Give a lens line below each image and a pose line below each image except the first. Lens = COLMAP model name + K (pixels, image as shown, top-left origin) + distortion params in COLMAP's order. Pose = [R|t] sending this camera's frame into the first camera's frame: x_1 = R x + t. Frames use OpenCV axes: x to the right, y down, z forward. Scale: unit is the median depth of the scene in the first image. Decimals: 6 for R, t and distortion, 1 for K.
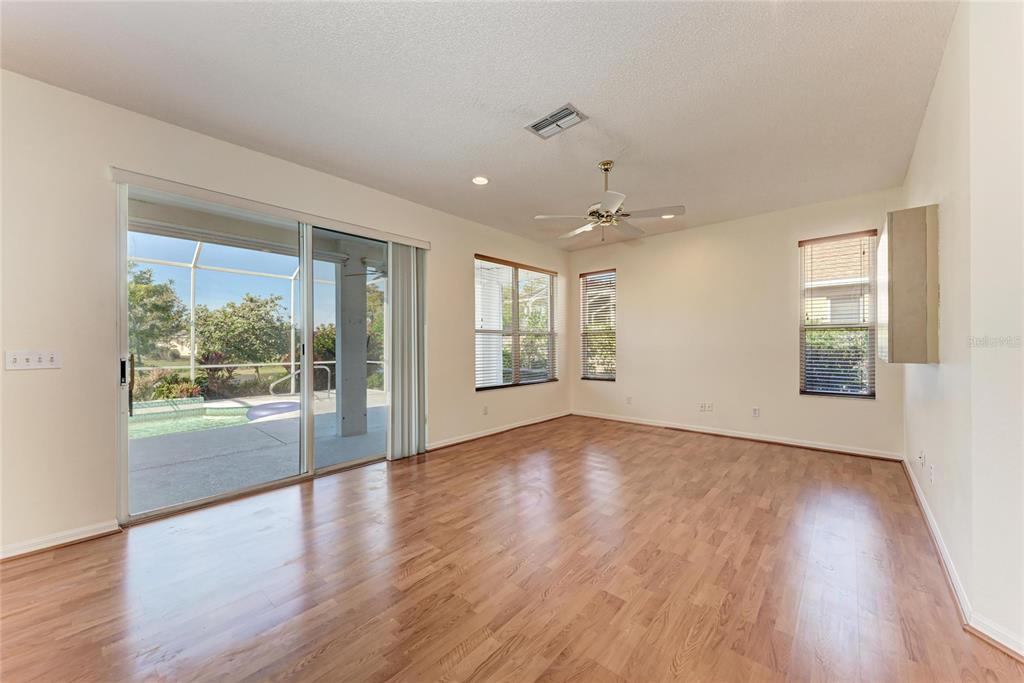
lens RADIAL K [[369.1, 0, 512.0], [0, 369.1, 341.5], [0, 0, 1]] dist [0.001060, -0.000003]
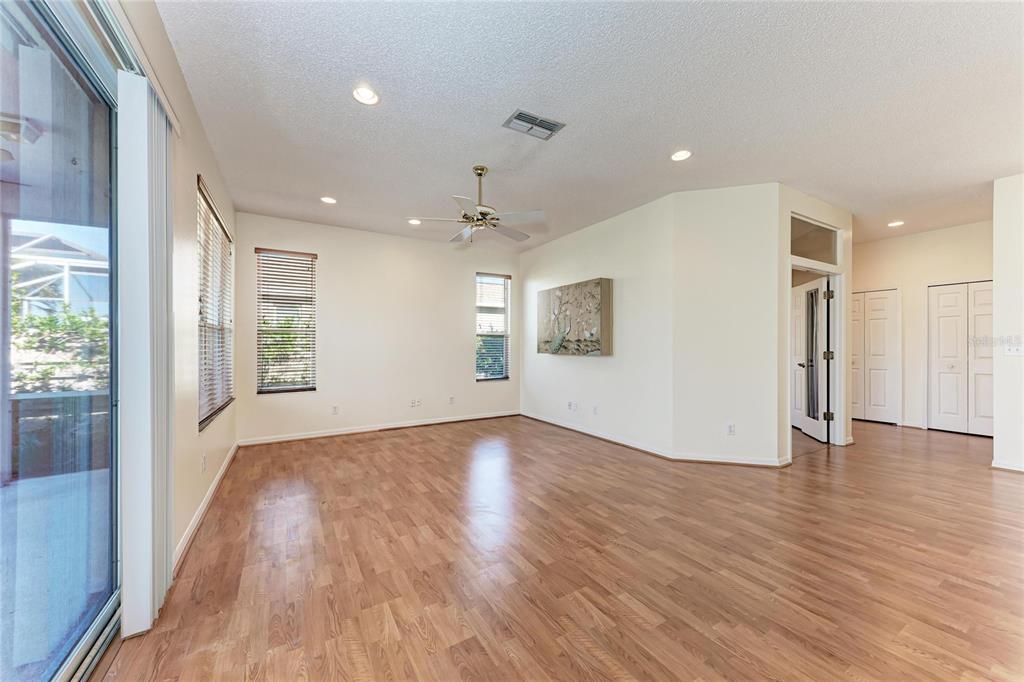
lens RADIAL K [[376.4, 0, 504.5], [0, 376.4, 346.4], [0, 0, 1]] dist [0.006885, -0.000148]
pose [[0.309390, 0.001190, 0.950934, -0.686937], [-0.006989, 0.999975, 0.001022, 0.008759], [-0.950910, -0.006963, 0.309391, 0.583096]]
